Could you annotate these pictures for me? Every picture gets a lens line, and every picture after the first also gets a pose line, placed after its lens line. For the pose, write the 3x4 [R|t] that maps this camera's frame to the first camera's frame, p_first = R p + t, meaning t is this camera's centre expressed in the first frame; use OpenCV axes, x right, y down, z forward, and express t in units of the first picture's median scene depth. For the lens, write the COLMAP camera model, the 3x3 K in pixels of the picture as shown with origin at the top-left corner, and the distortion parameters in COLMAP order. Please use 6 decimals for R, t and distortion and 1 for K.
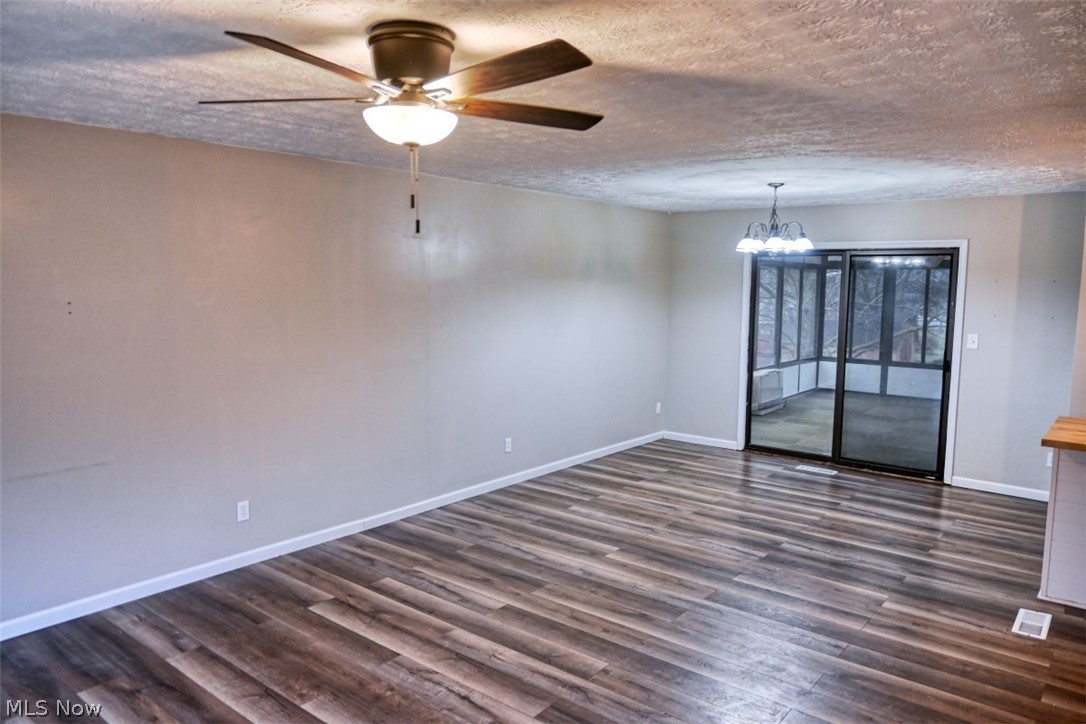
lens RADIAL K [[763.8, 0, 536.4], [0, 763.8, 356.7], [0, 0, 1]] dist [0.005365, 0.000843]
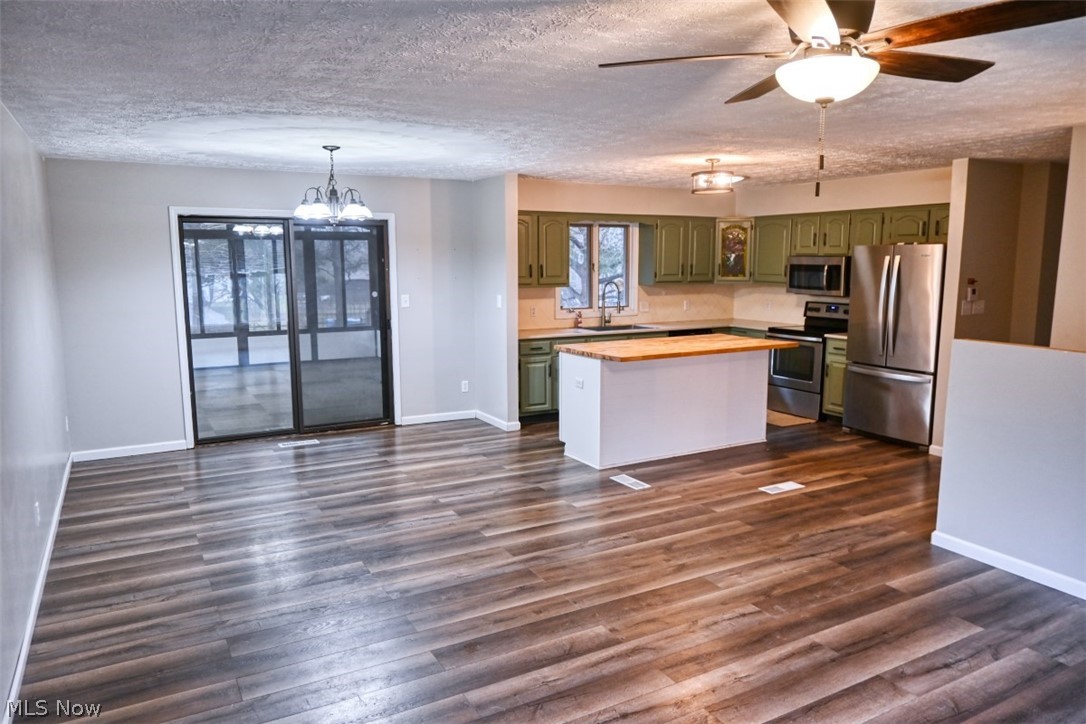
lens RADIAL K [[755.2, 0, 556.5], [0, 755.2, 366.6], [0, 0, 1]] dist [-0.002737, 0.000077]
pose [[0.355360, -0.148670, 0.922831, -0.564625], [0.099854, 0.987659, 0.120662, -0.047952], [-0.929381, 0.049270, 0.365820, 0.467449]]
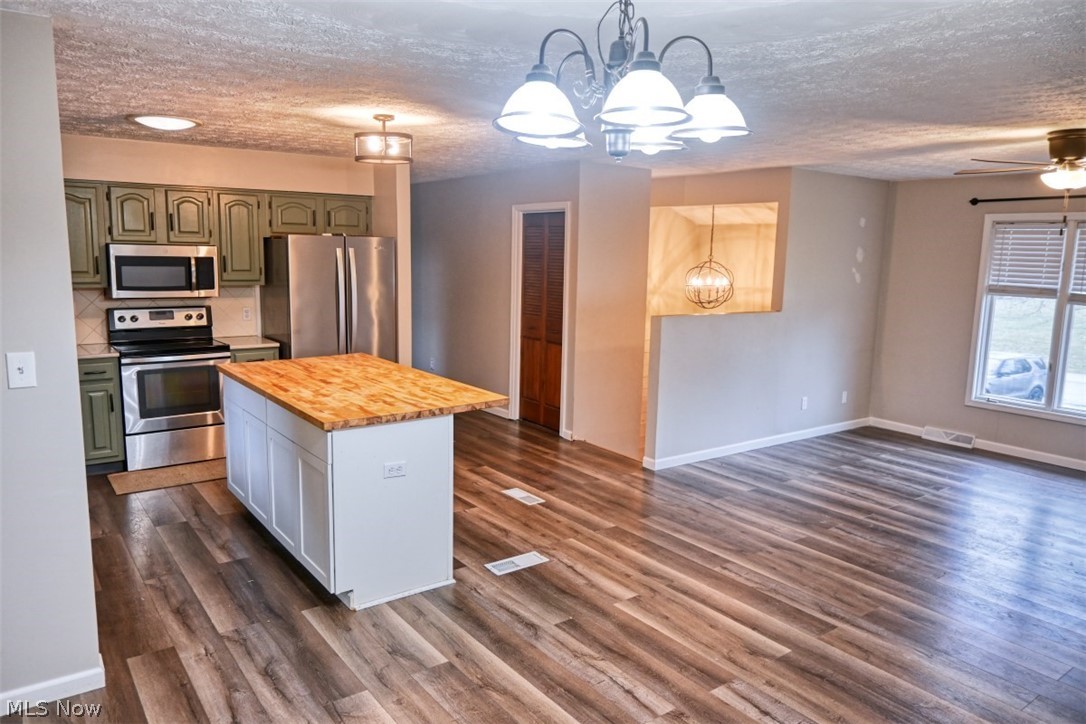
lens RADIAL K [[736.6, 0, 551.5], [0, 736.6, 362.1], [0, 0, 1]] dist [-0.001014, 0.000828]
pose [[-0.969290, -0.074650, 0.234316, 0.302106], [-0.013212, 0.967245, 0.253500, -0.146712], [-0.245564, 0.242619, -0.938528, 1.496813]]
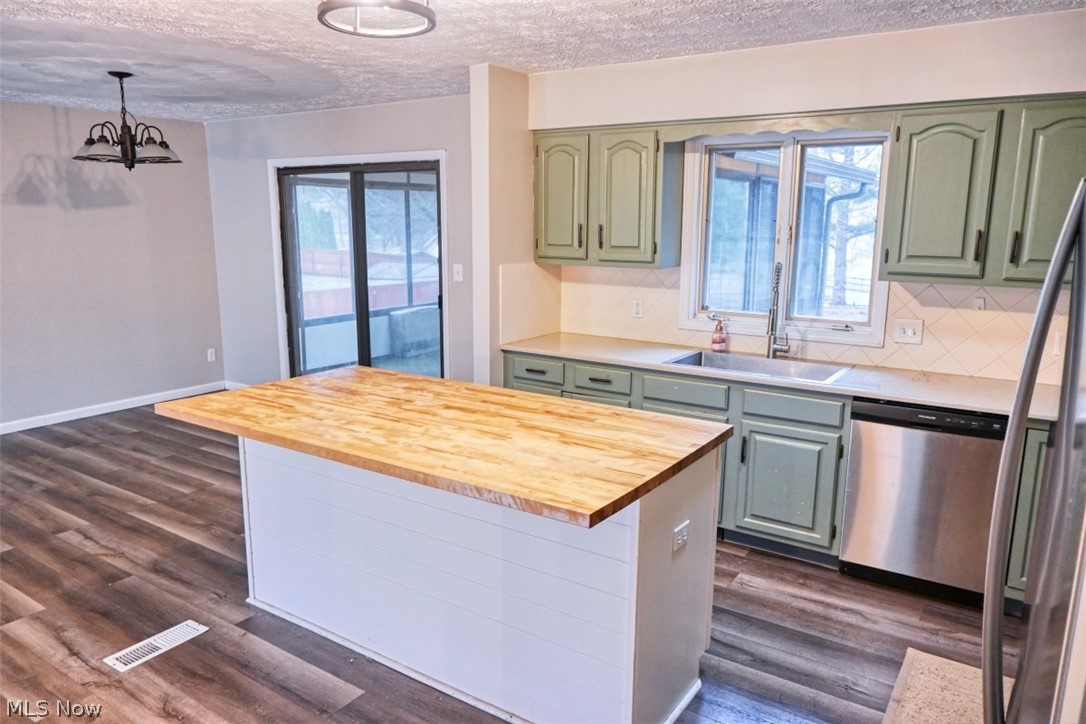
lens RADIAL K [[750.0, 0, 549.4], [0, 750.0, 359.4], [0, 0, 1]] dist [0.000414, 0.000503]
pose [[0.996204, -0.022267, 0.084150, 0.774590], [0.014972, 0.996152, 0.086353, 0.007140], [-0.085749, -0.084765, 0.992704, 0.202753]]
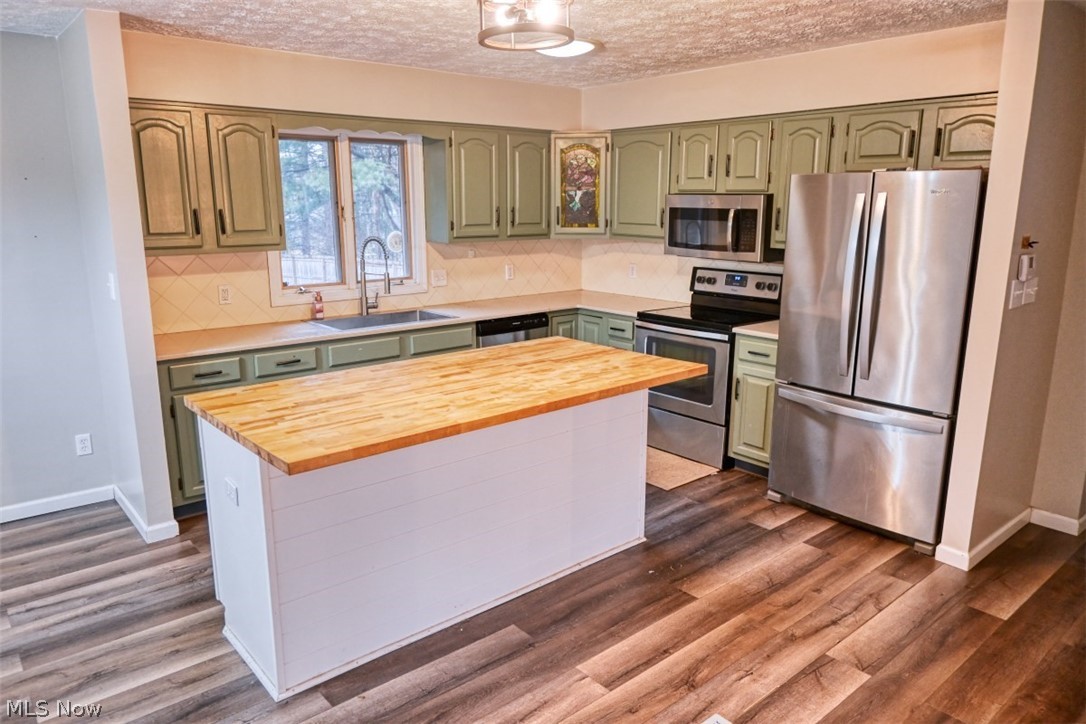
lens RADIAL K [[742.3, 0, 542.5], [0, 742.3, 358.4], [0, 0, 1]] dist [-0.003123, -0.000747]
pose [[0.185811, -0.221693, 0.957249, 0.162574], [0.101147, 0.973355, 0.205790, -0.043707], [-0.977366, 0.058585, 0.203284, 0.564224]]
